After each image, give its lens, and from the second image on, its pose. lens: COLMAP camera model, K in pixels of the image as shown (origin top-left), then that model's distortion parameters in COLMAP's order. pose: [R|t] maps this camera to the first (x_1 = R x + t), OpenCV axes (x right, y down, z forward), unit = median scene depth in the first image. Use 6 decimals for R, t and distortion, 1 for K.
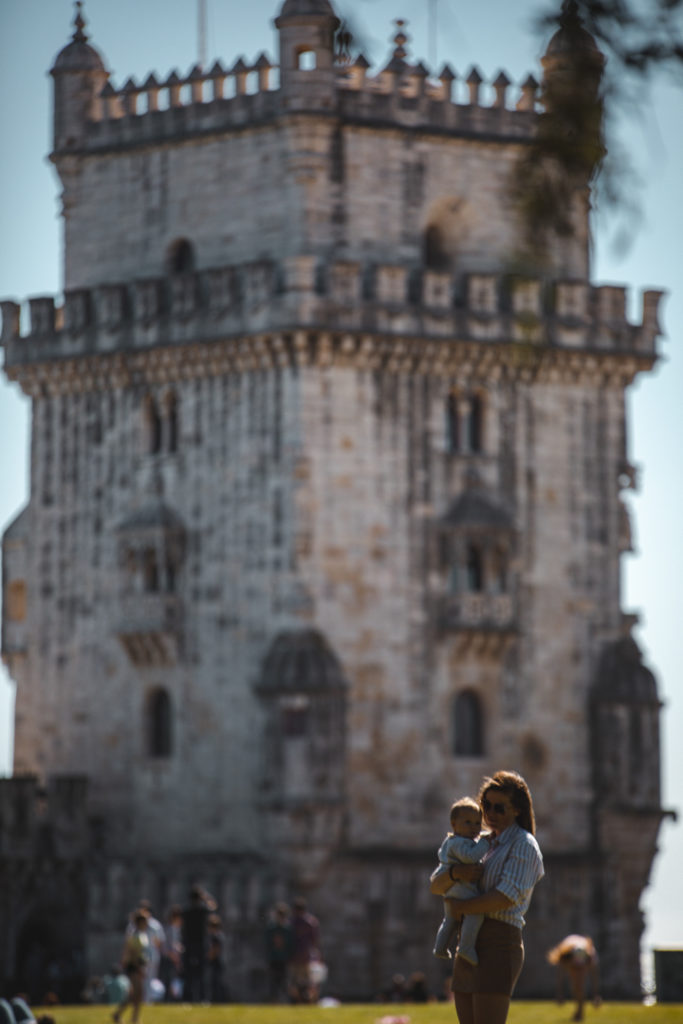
lens RADIAL K [[5559.4, 0, 344.6], [0, 5559.4, 511.6], [0, 0, 1]] dist [2.312053, 0.000000]
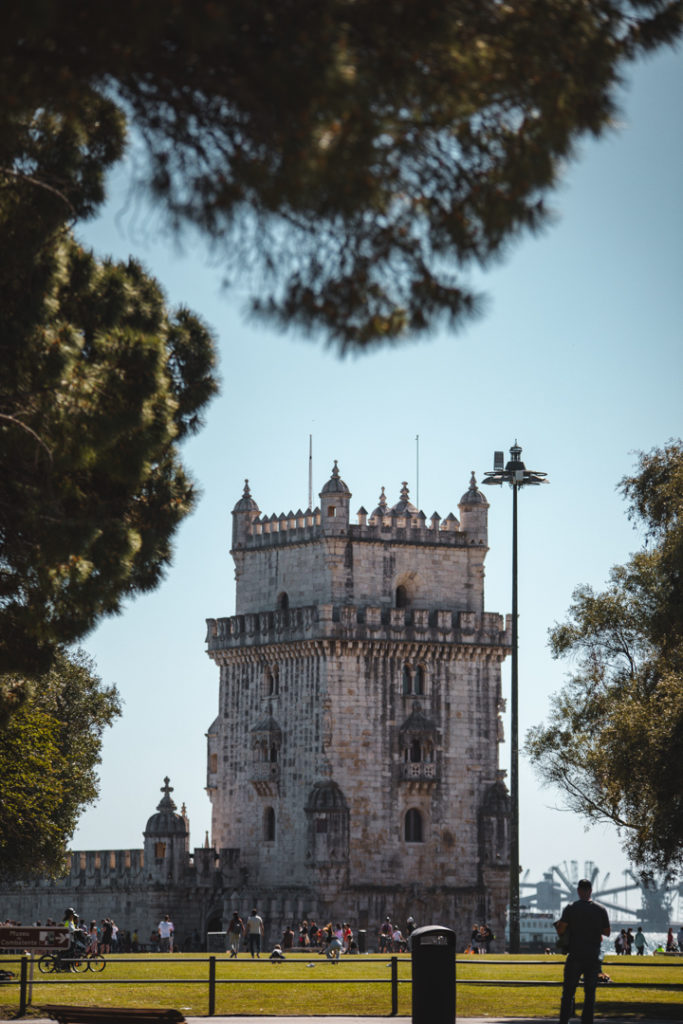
lens RADIAL K [[4062.0, 0, 340.3], [0, 4062.0, 512.0], [0, 0, 1]] dist [0.798394, 0.000000]
pose [[0.989223, -0.005998, -0.146292, 0.217353], [0.002801, 0.999753, -0.022049, -0.045335], [0.146388, 0.021402, 0.988996, -0.513946]]
